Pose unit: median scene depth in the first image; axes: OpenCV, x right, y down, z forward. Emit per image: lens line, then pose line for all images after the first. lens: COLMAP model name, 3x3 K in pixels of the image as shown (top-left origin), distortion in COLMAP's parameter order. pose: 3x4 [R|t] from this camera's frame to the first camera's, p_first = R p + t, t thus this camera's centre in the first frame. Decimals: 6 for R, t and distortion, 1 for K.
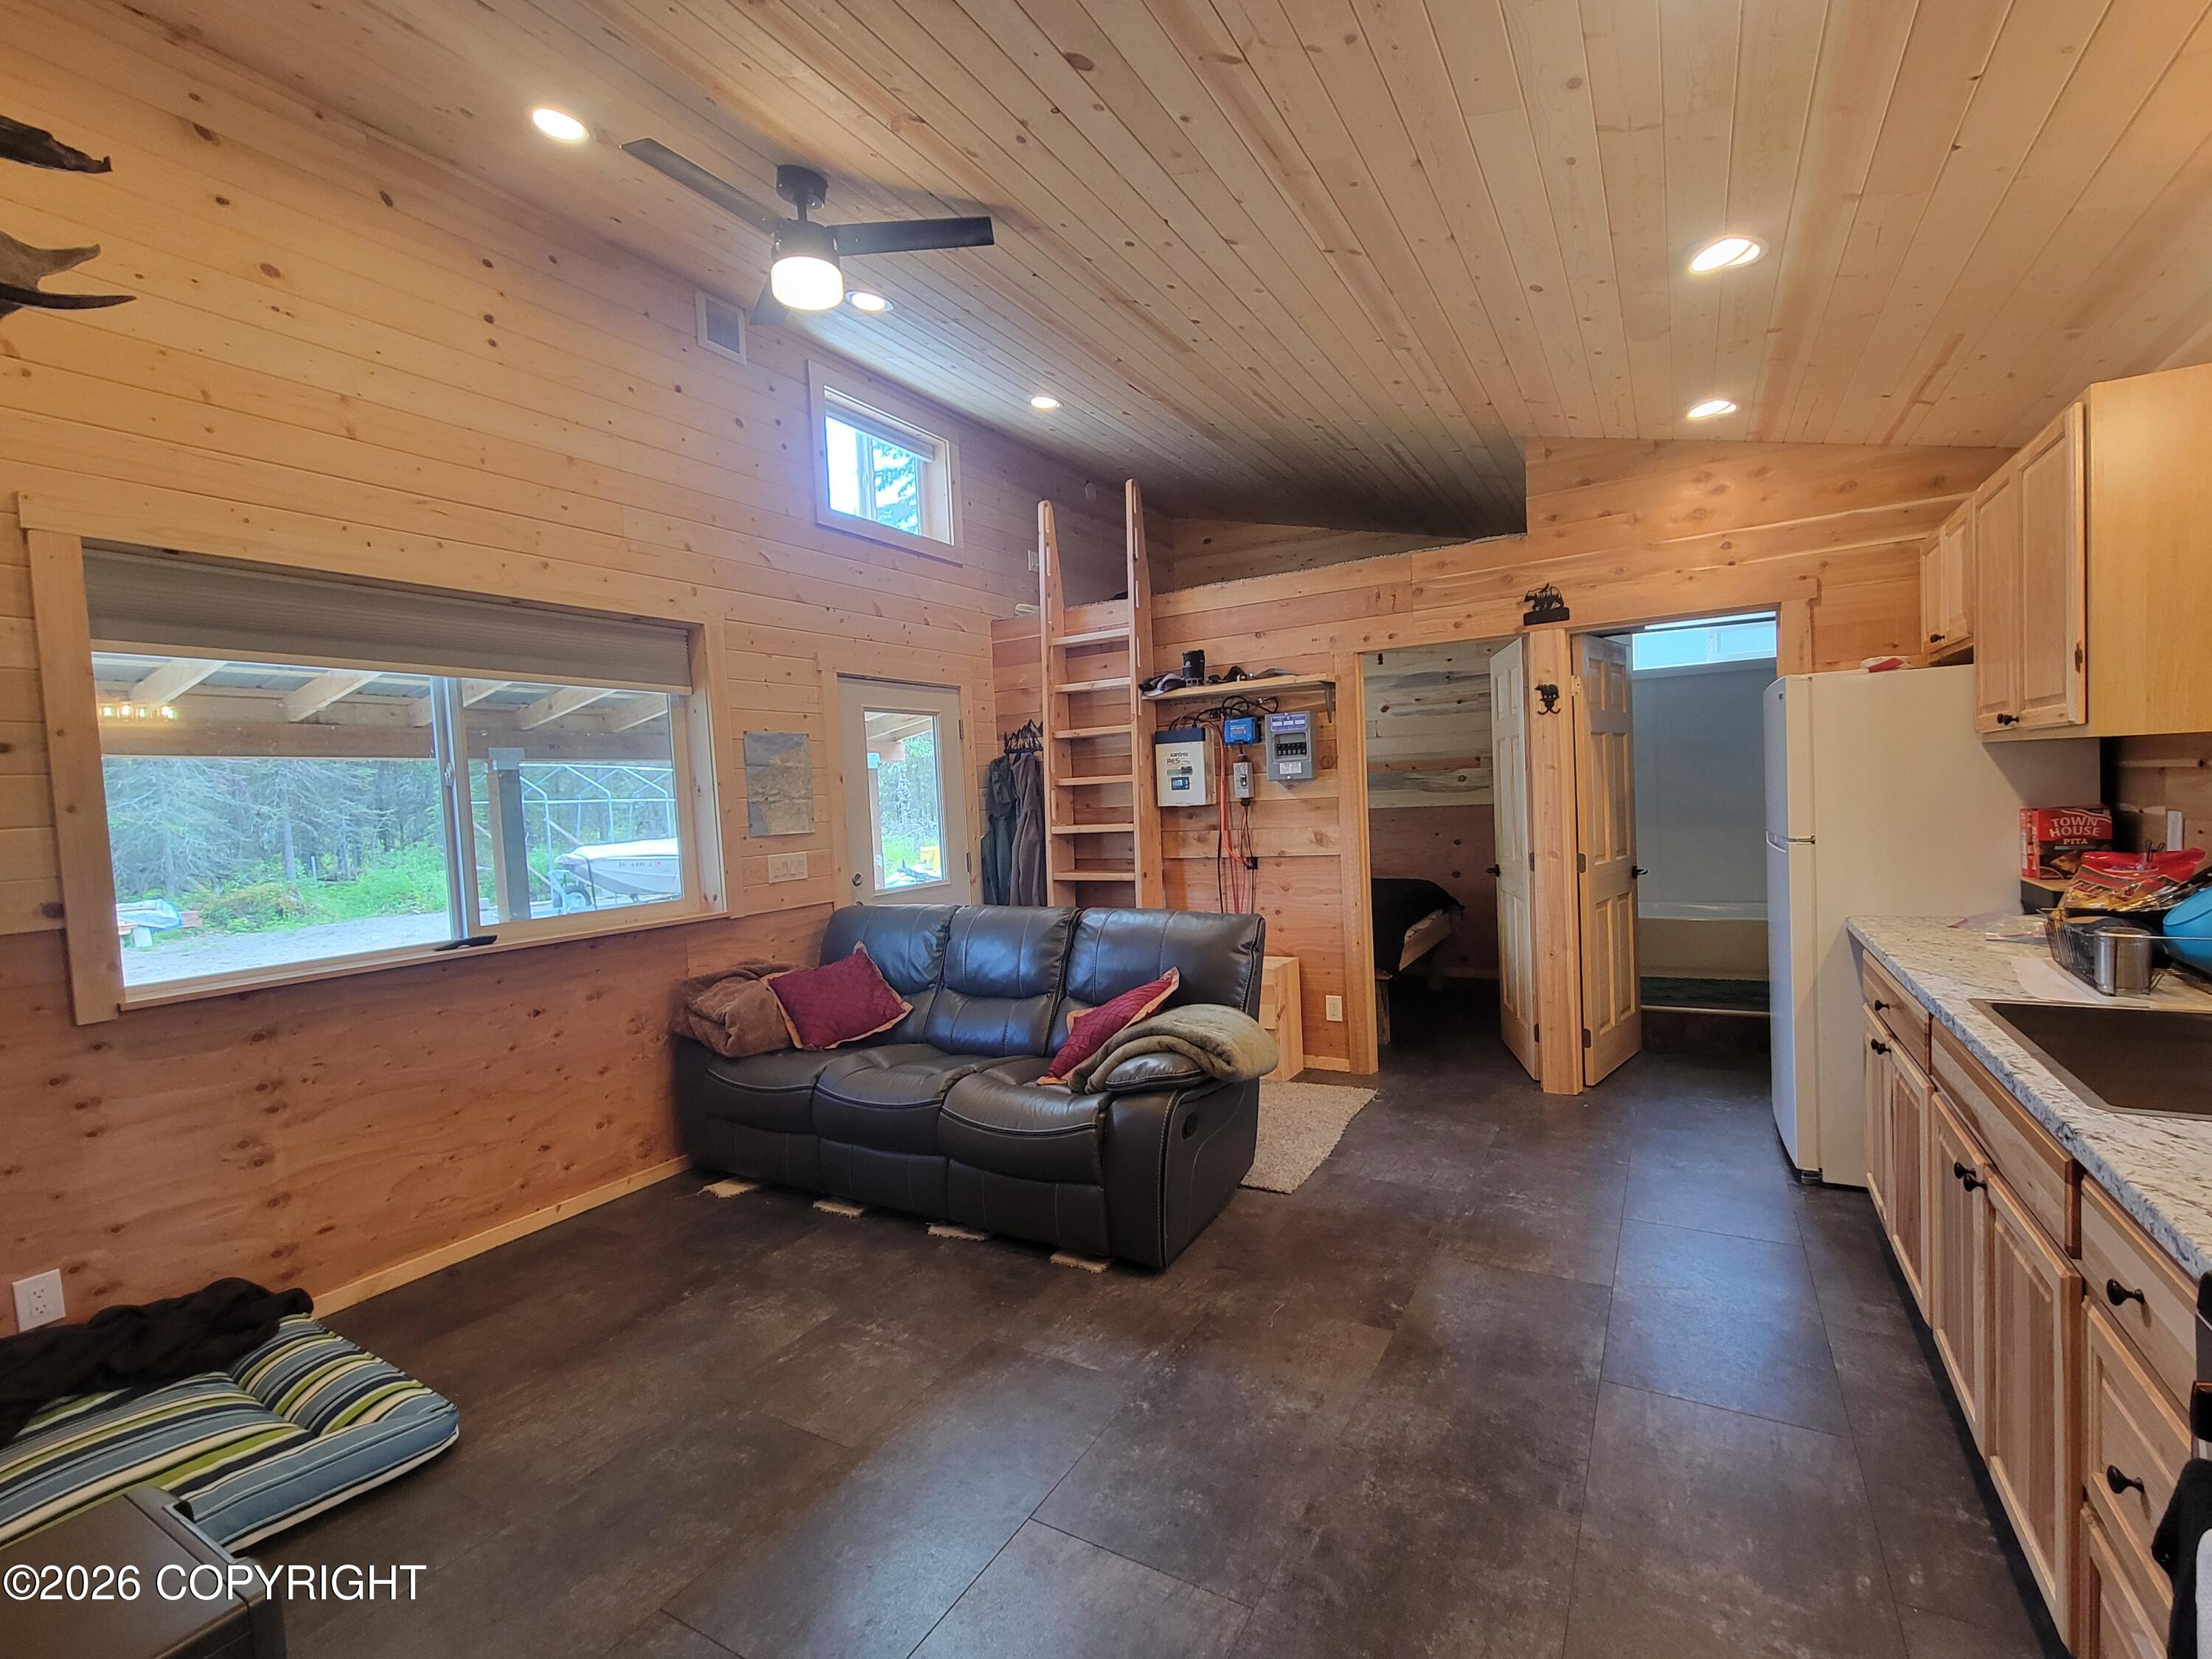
lens RADIAL K [[972.3, 0, 1115.6], [0, 972.3, 835.4], [0, 0, 1]] dist [0.004275, -0.002090]
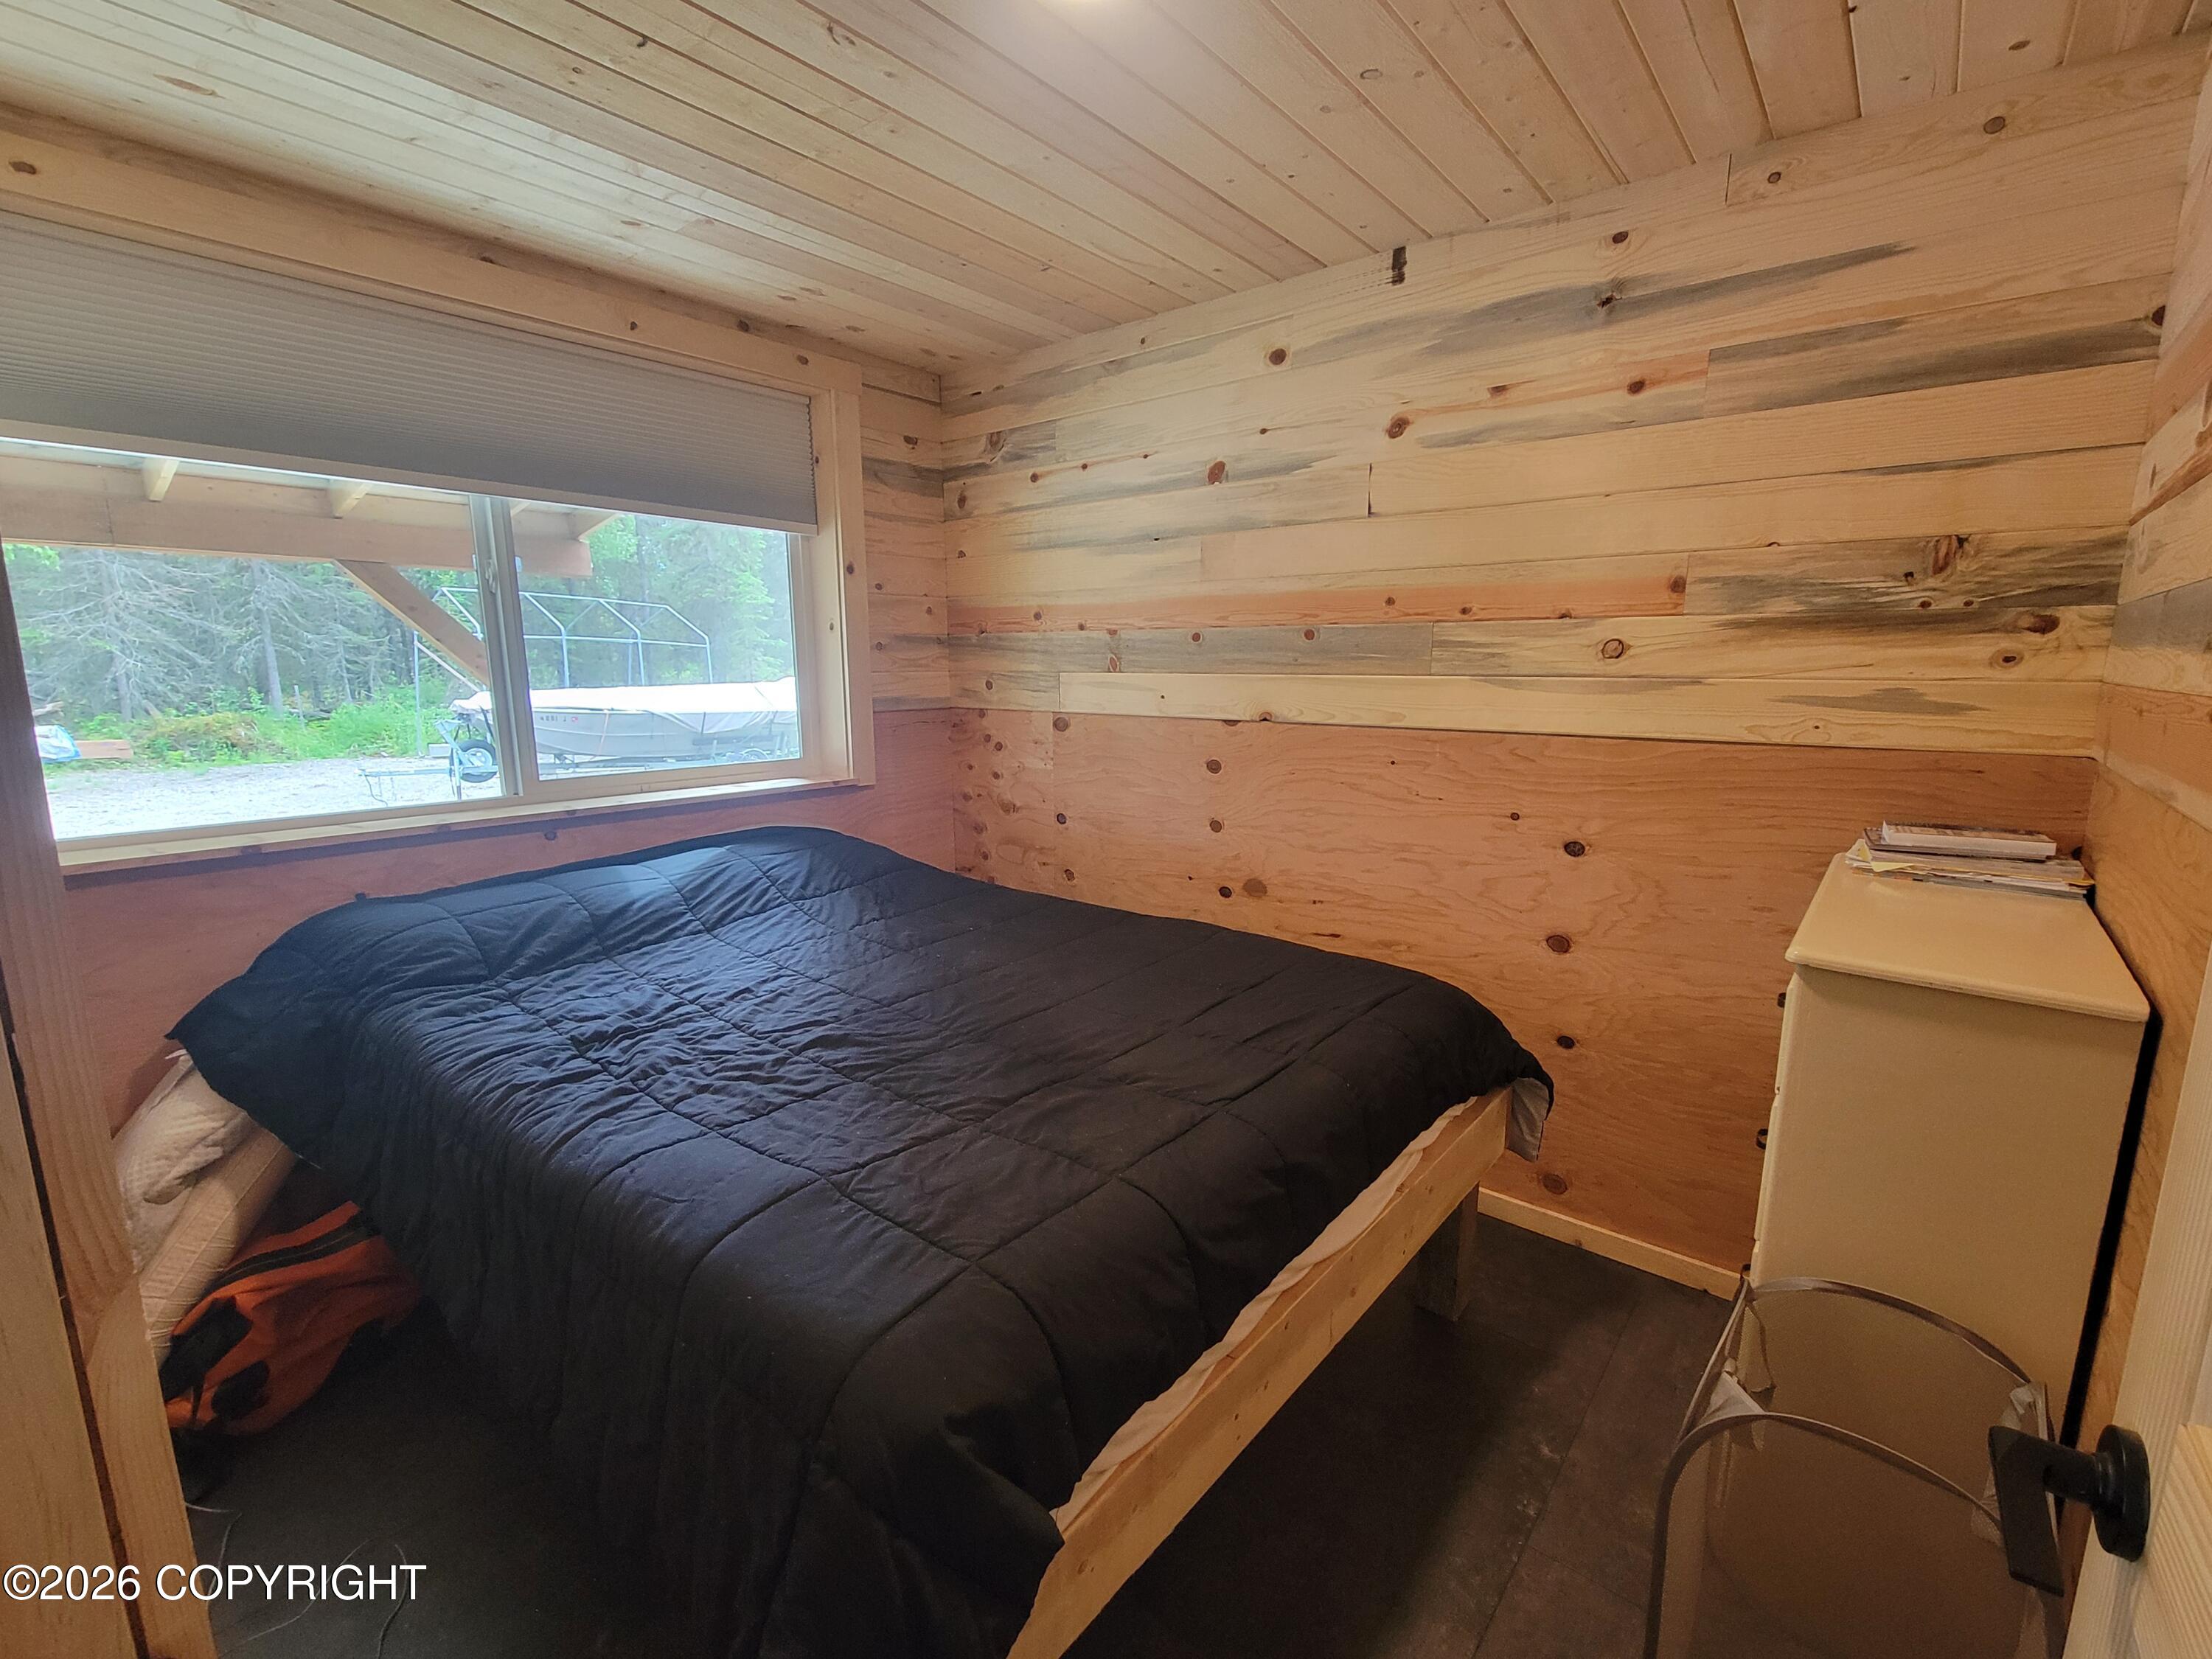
lens RADIAL K [[972.3, 0, 1115.9], [0, 972.3, 834.8], [0, 0, 1]] dist [0.004275, -0.002090]
pose [[0.984332, 0.079843, -0.157209, 0.286079], [-0.058060, 0.988648, 0.138578, -0.038336], [0.166489, -0.127279, 0.977794, 0.748110]]
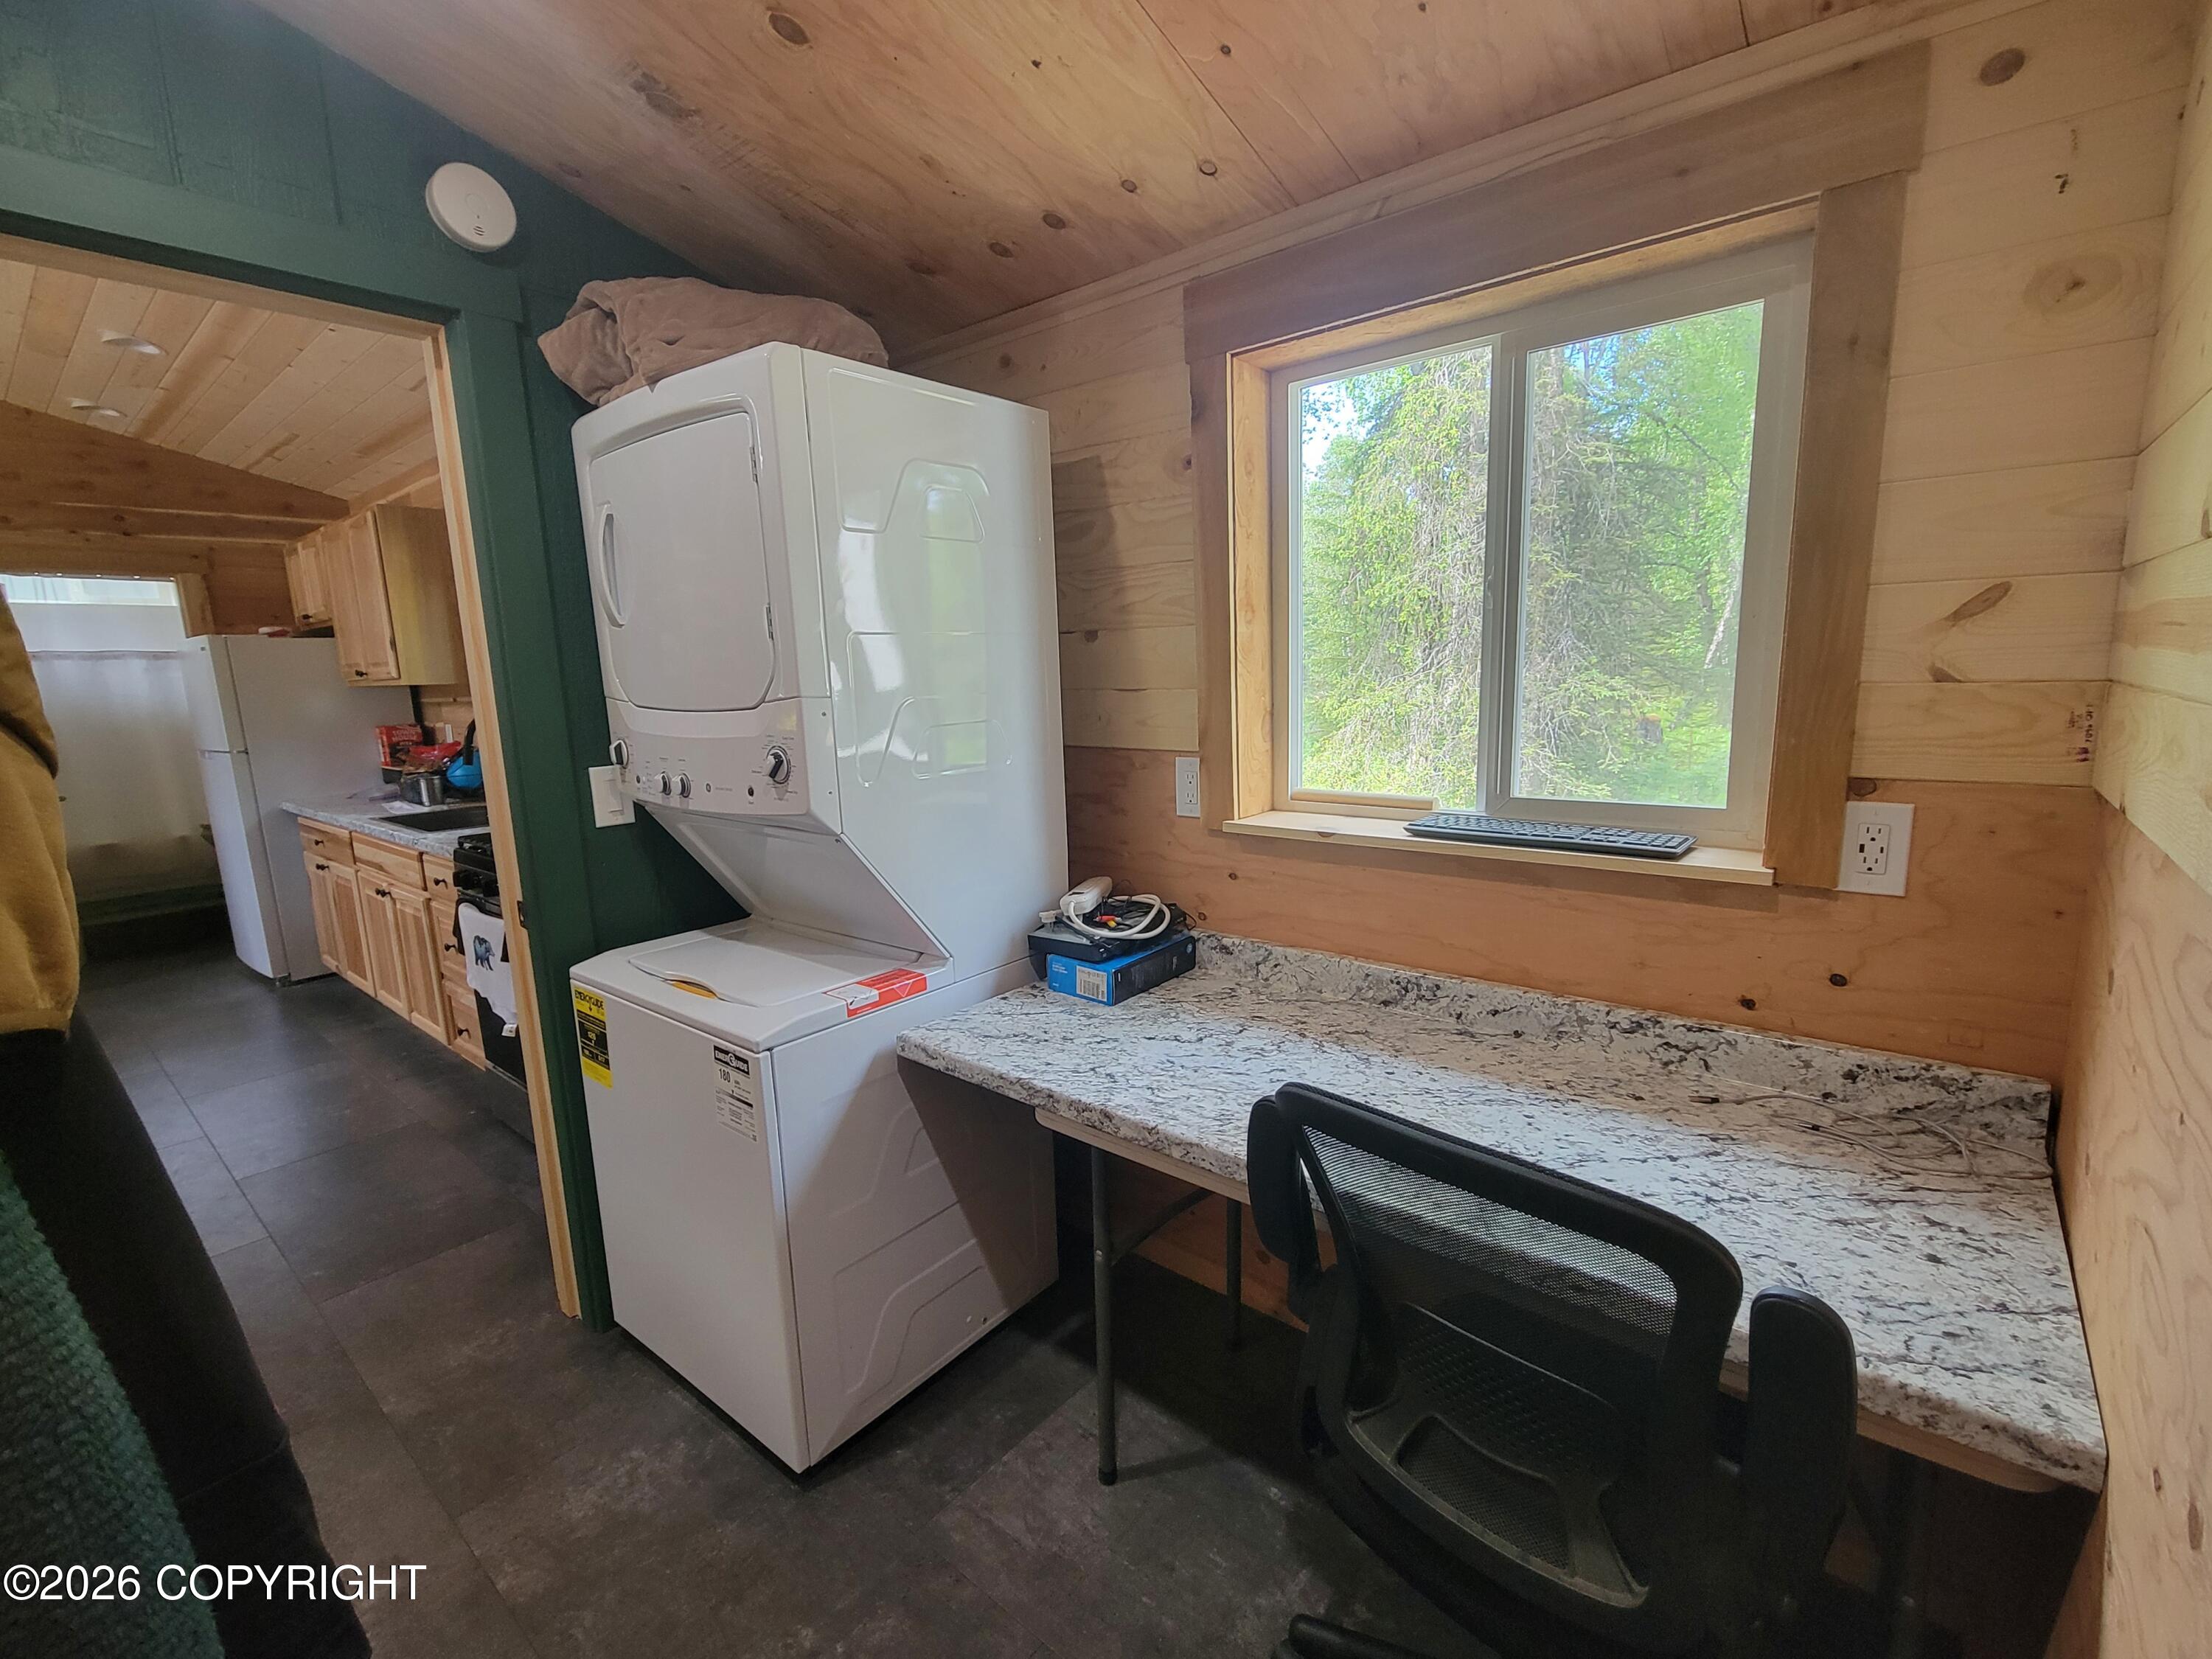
lens RADIAL K [[972.3, 0, 1119.7], [0, 972.3, 829.2], [0, 0, 1]] dist [0.004275, -0.002090]
pose [[0.165456, -0.121459, 0.978709, -0.486537], [0.071429, 0.991257, 0.110941, 0.049671], [-0.983627, 0.051553, 0.172685, -0.505502]]
